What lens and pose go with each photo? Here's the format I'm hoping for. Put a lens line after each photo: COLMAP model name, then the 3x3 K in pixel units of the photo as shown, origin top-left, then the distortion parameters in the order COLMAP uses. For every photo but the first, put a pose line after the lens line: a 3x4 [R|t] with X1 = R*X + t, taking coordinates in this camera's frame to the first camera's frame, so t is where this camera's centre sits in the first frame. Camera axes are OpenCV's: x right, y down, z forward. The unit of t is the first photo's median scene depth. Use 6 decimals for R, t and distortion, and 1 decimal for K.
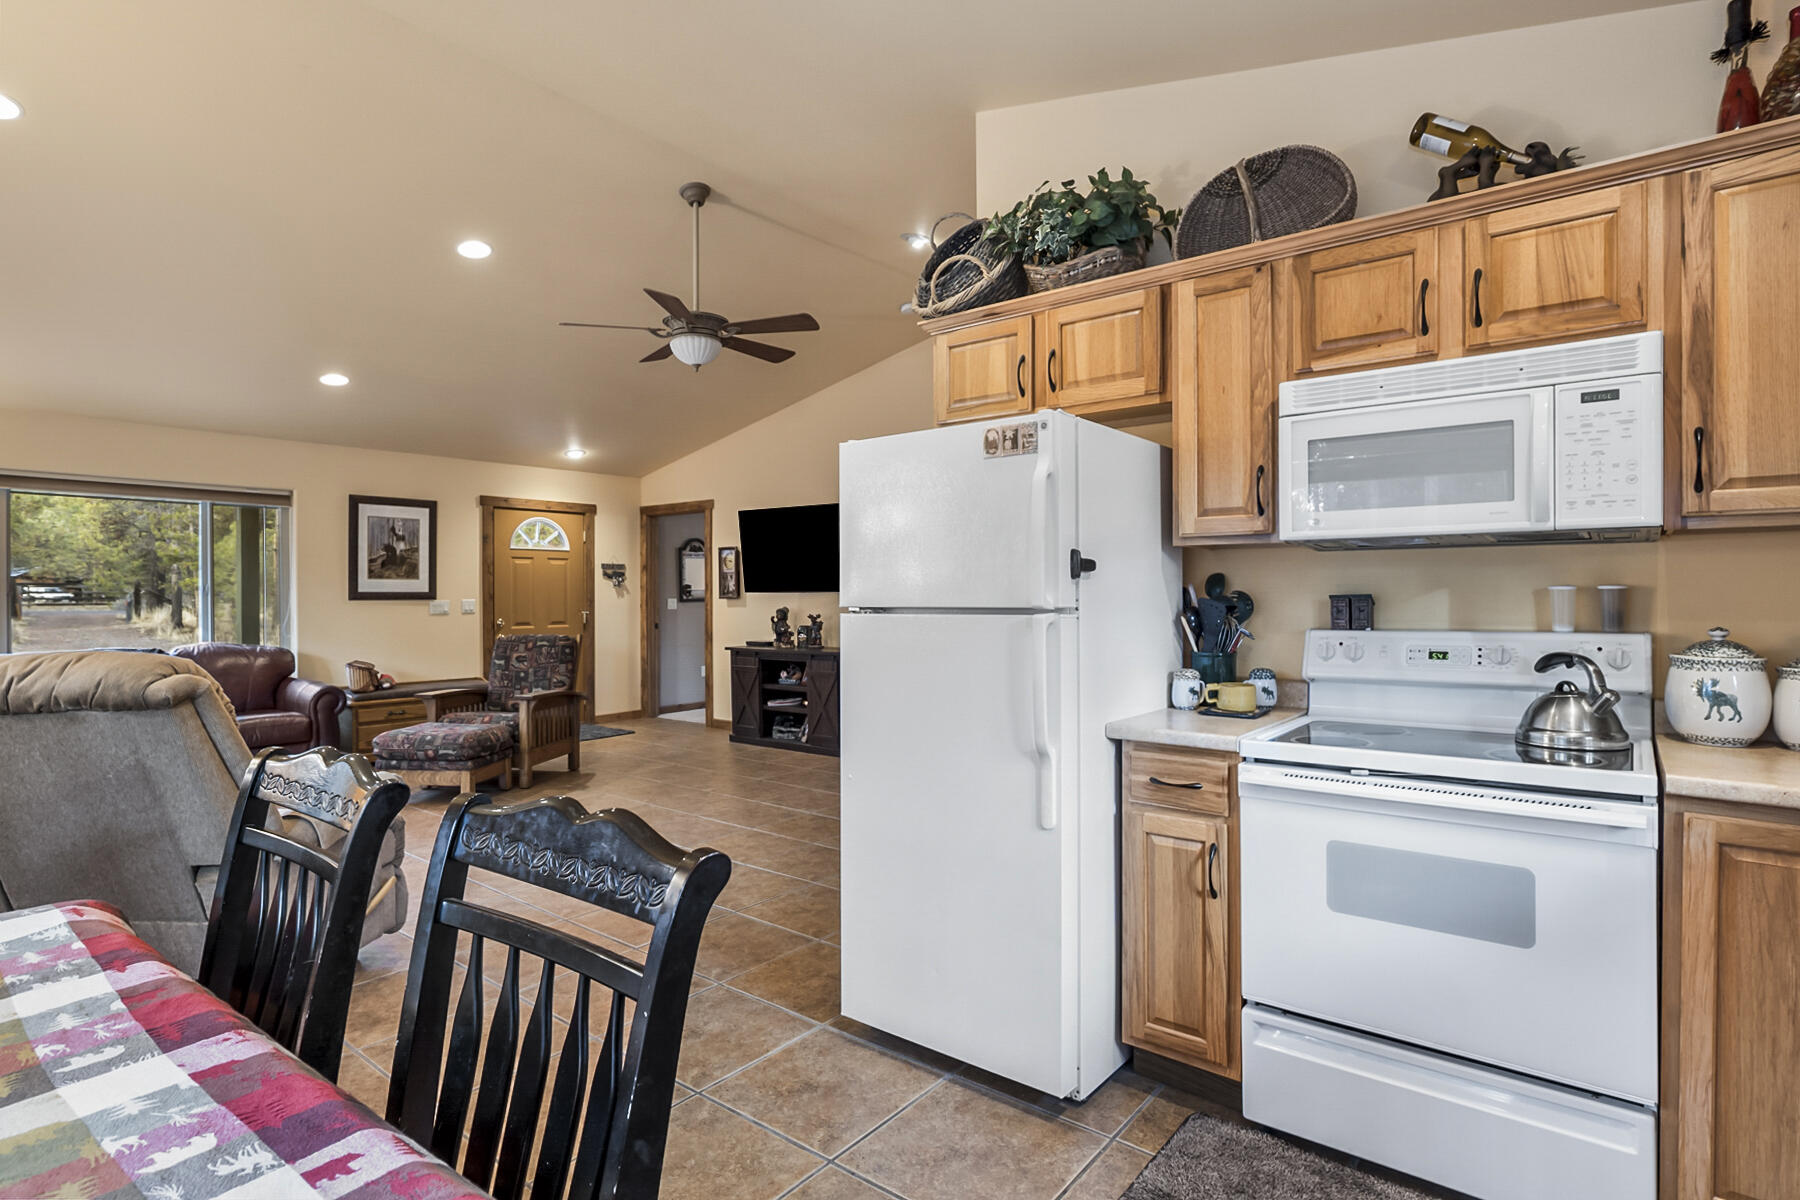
lens RADIAL K [[911.2, 0, 904.5], [0, 911.2, 598.5], [0, 0, 1]] dist [-0.023790, 0.011858]
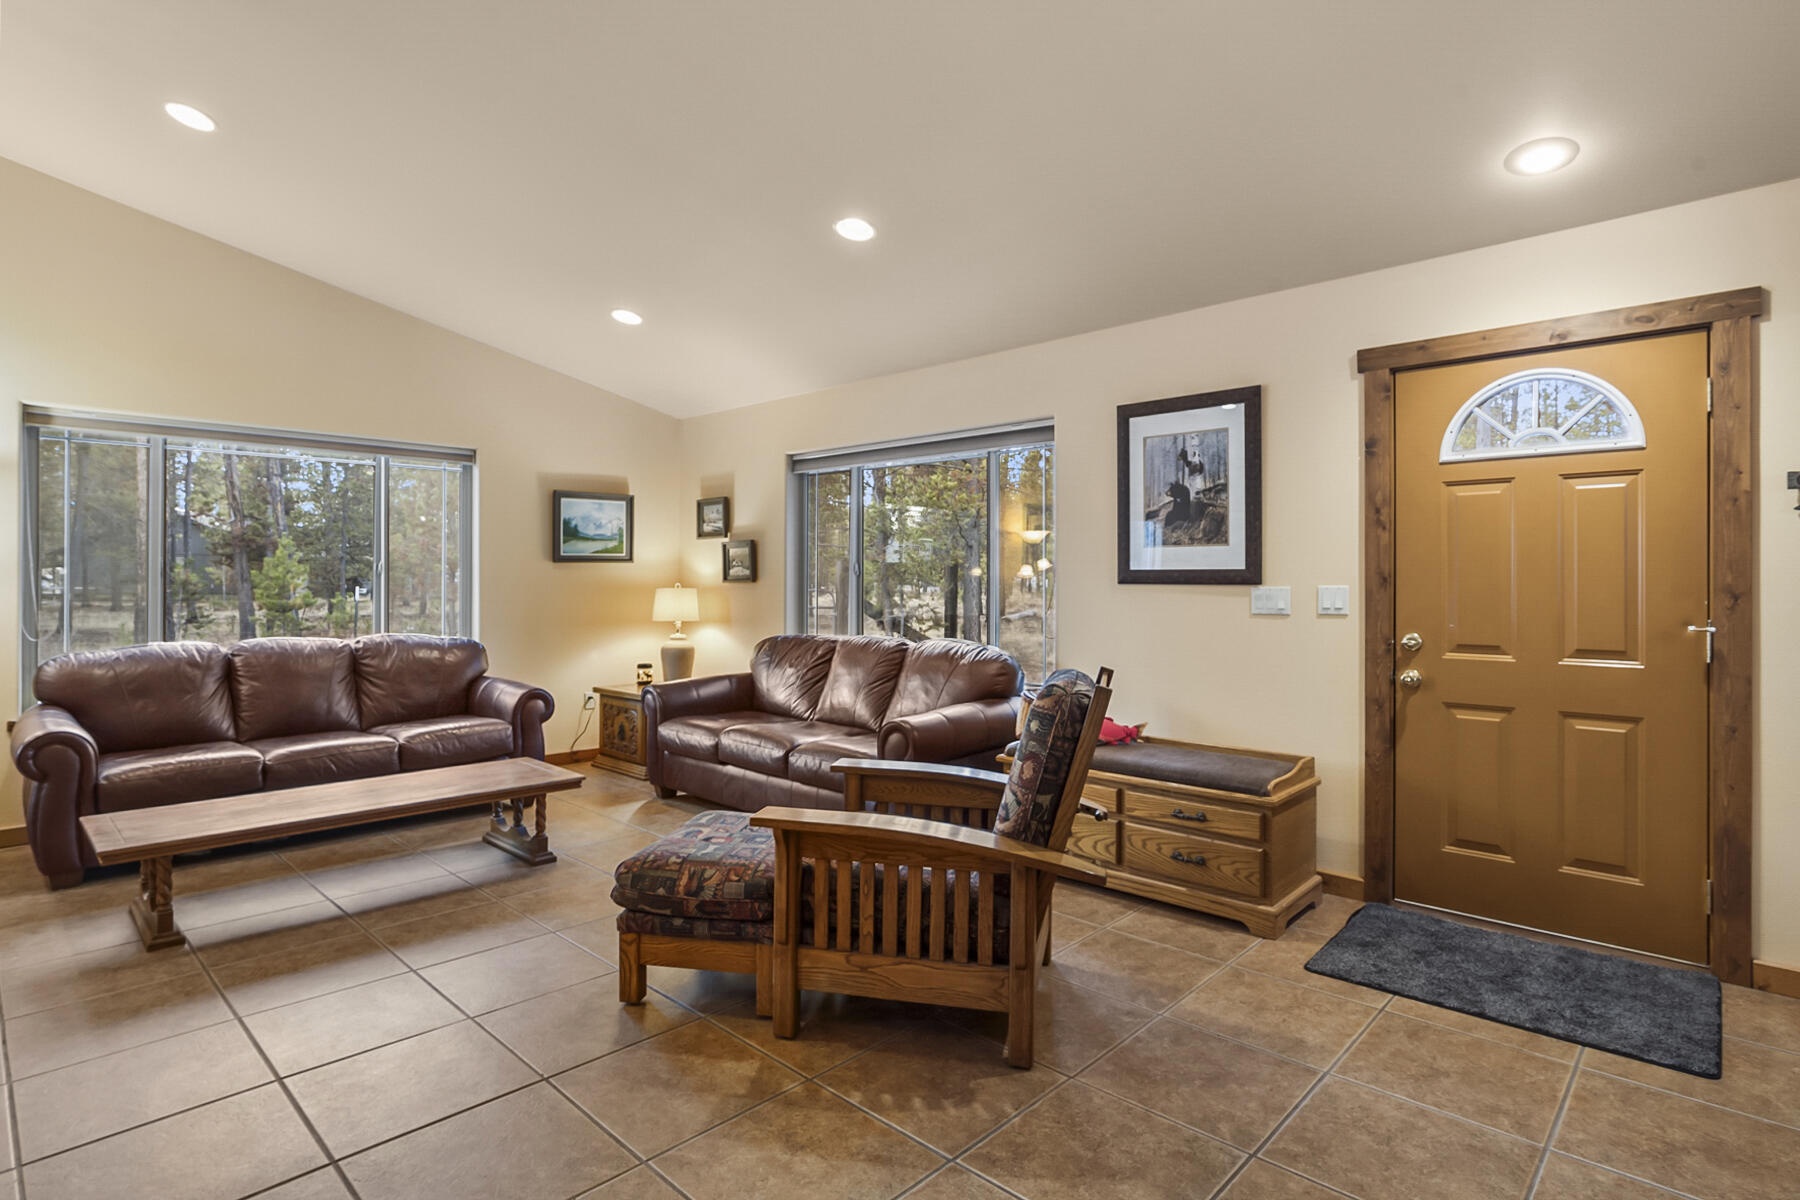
lens RADIAL K [[911.2, 0, 904.0], [0, 911.2, 581.1], [0, 0, 1]] dist [-0.023790, 0.011858]
pose [[-0.089622, 0.001896, -0.995974, -0.023903], [-0.008288, 0.999962, 0.002649, -0.001799], [0.995941, 0.008492, -0.089603, 2.827388]]
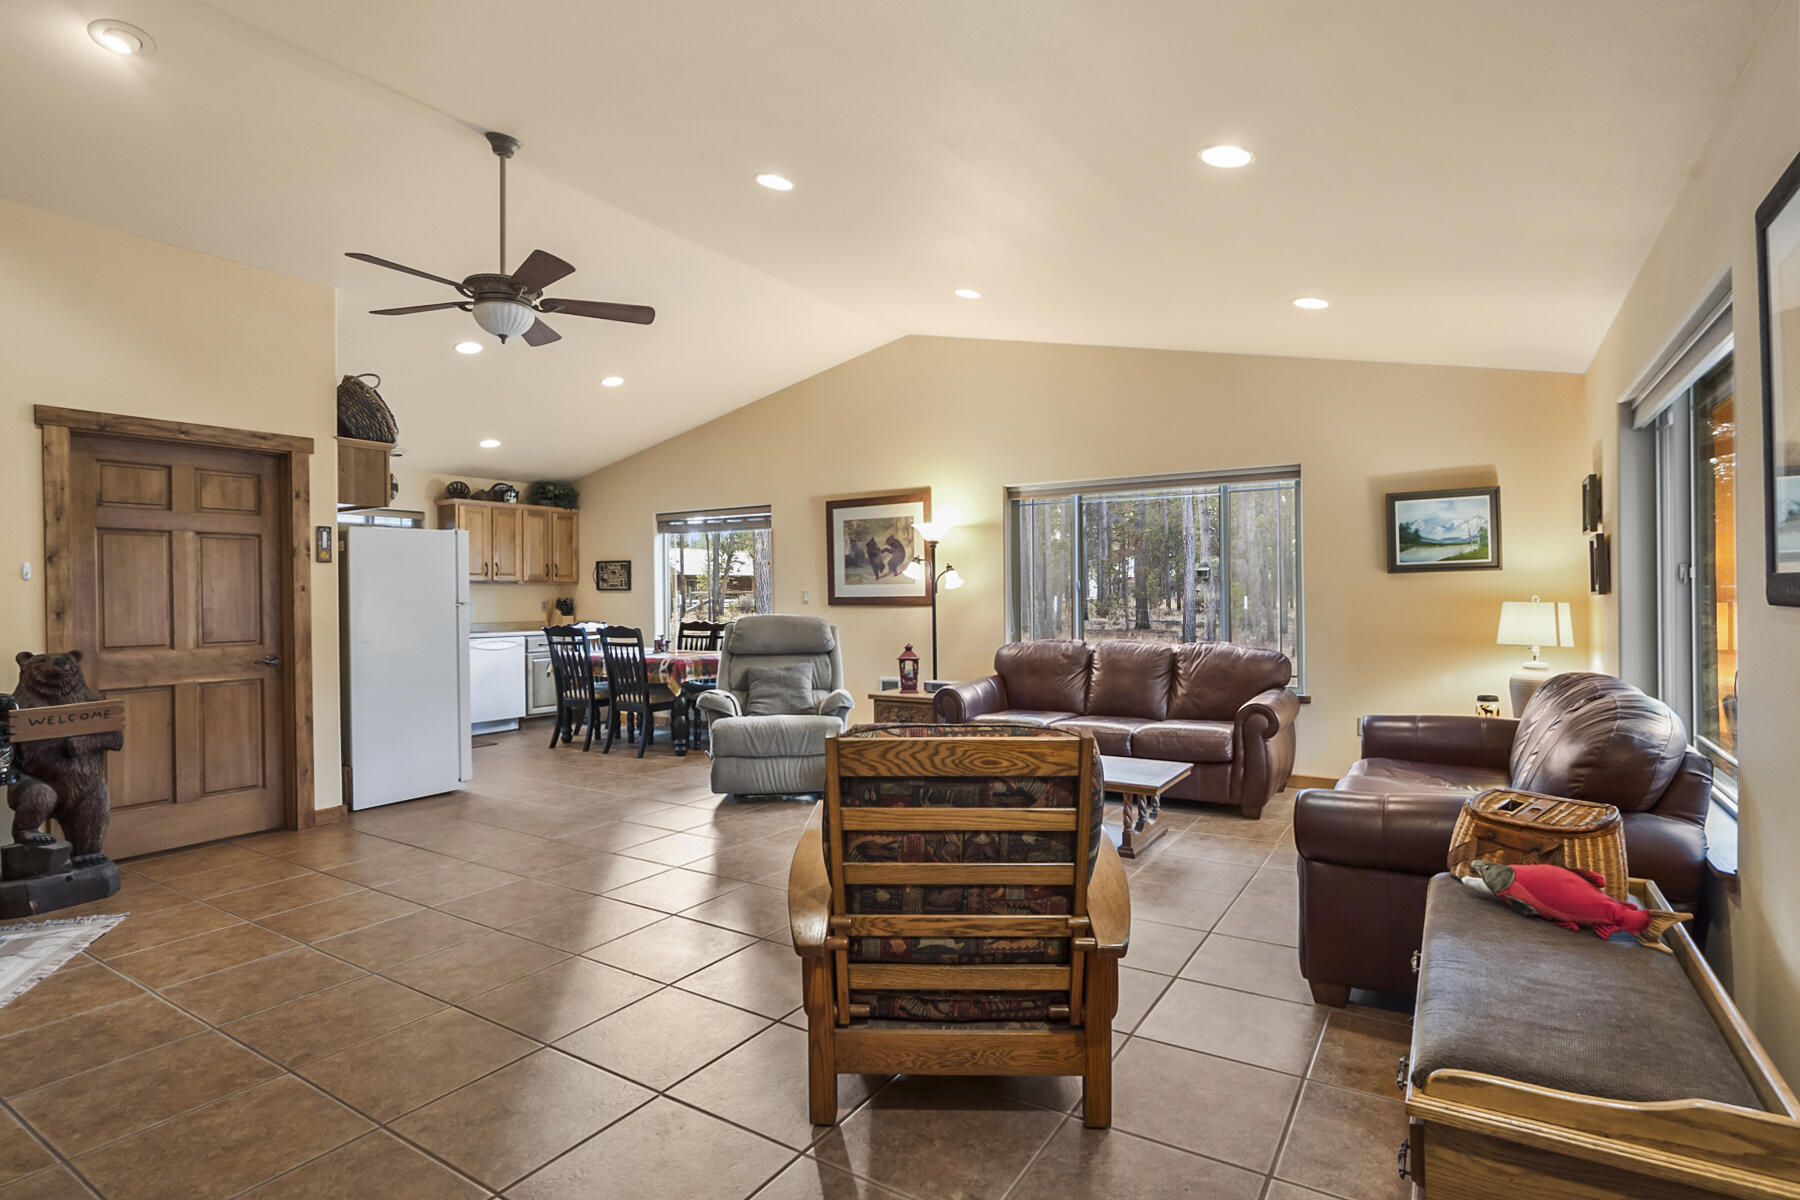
lens RADIAL K [[911.2, 0, 903.3], [0, 911.2, 591.7], [0, 0, 1]] dist [-0.023790, 0.011858]
pose [[-0.994369, 0.012244, -0.105264, -1.039849], [0.011616, 0.999911, 0.006577, -0.022321], [0.105336, 0.005317, -0.994423, 3.827670]]
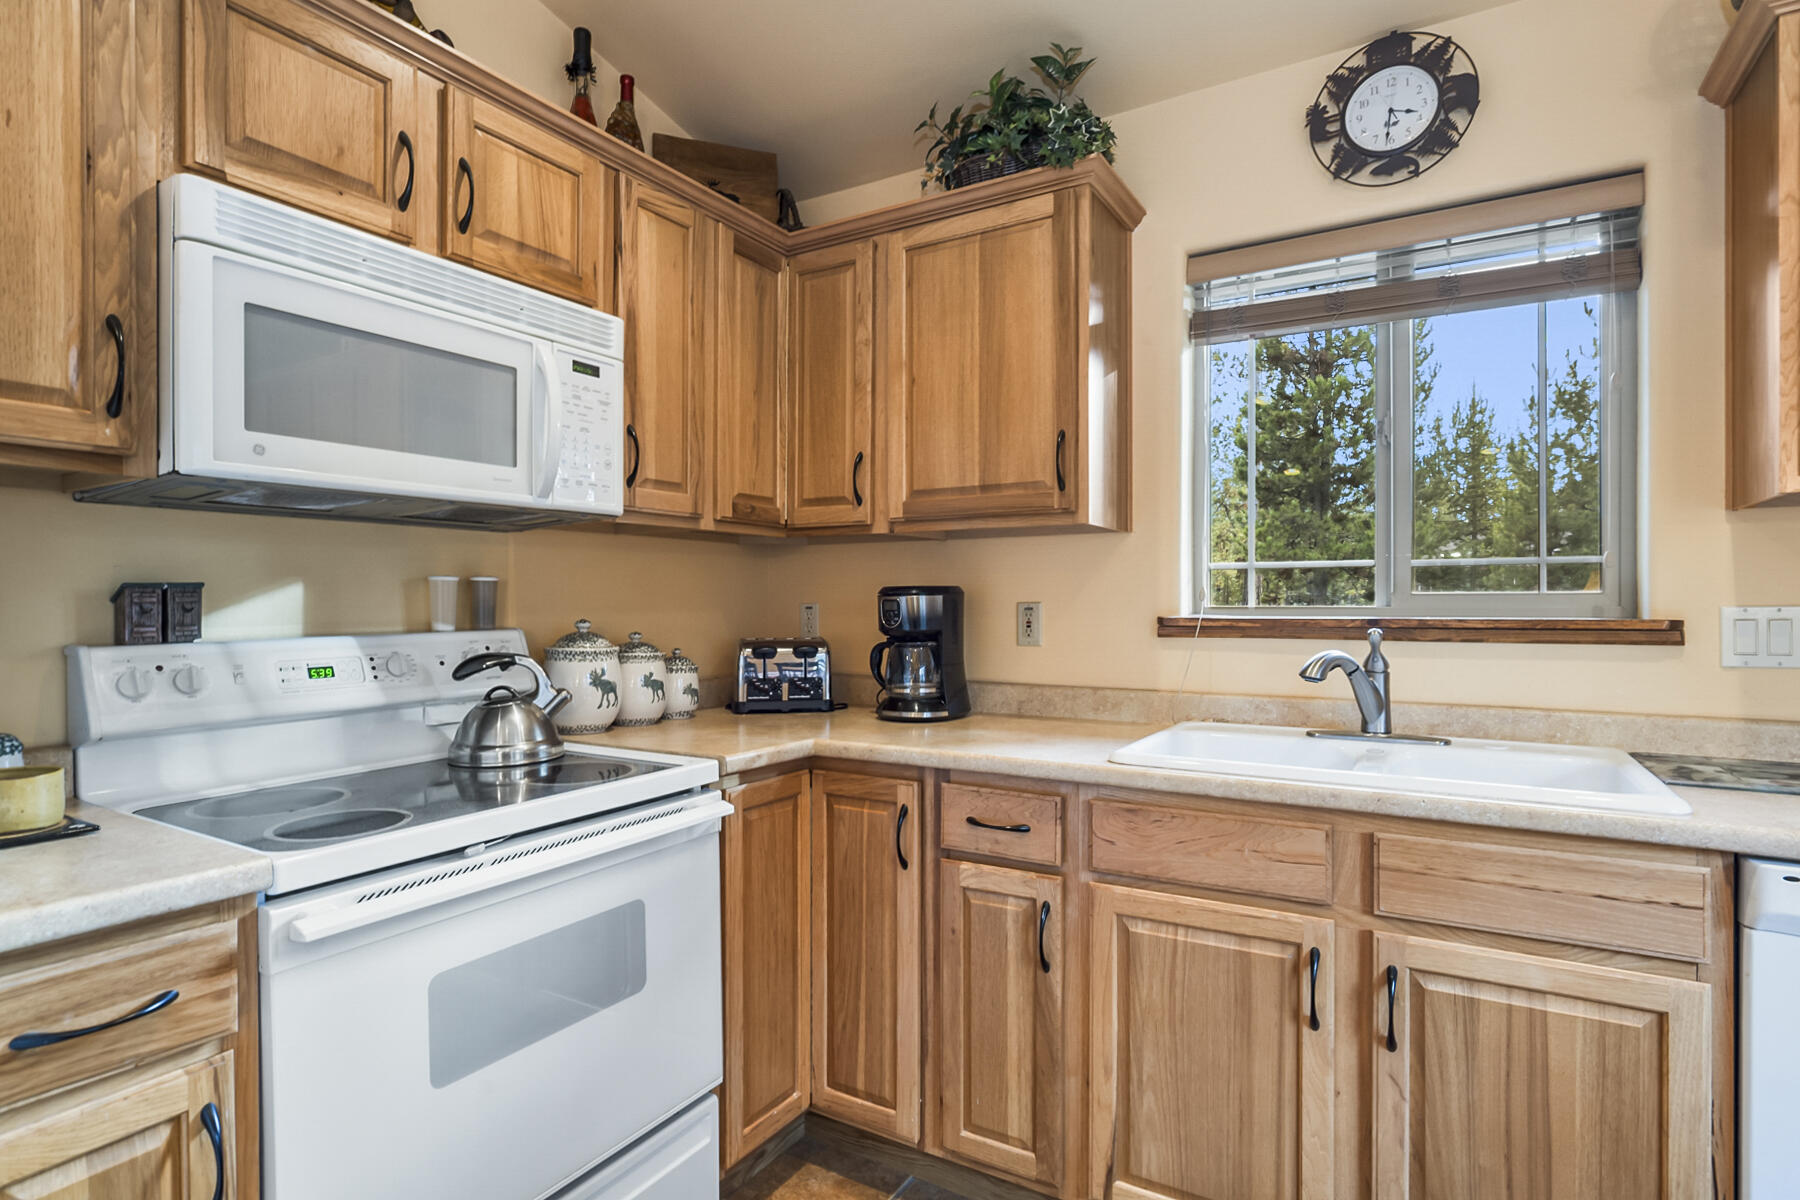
lens RADIAL K [[911.2, 0, 905.6], [0, 911.2, 604.9], [0, 0, 1]] dist [-0.023790, 0.011858]
pose [[-0.129970, 0.000283, 0.991518, -0.155262], [0.011269, 0.999936, 0.001192, 0.015753], [-0.991454, 0.011328, -0.129965, 0.657087]]
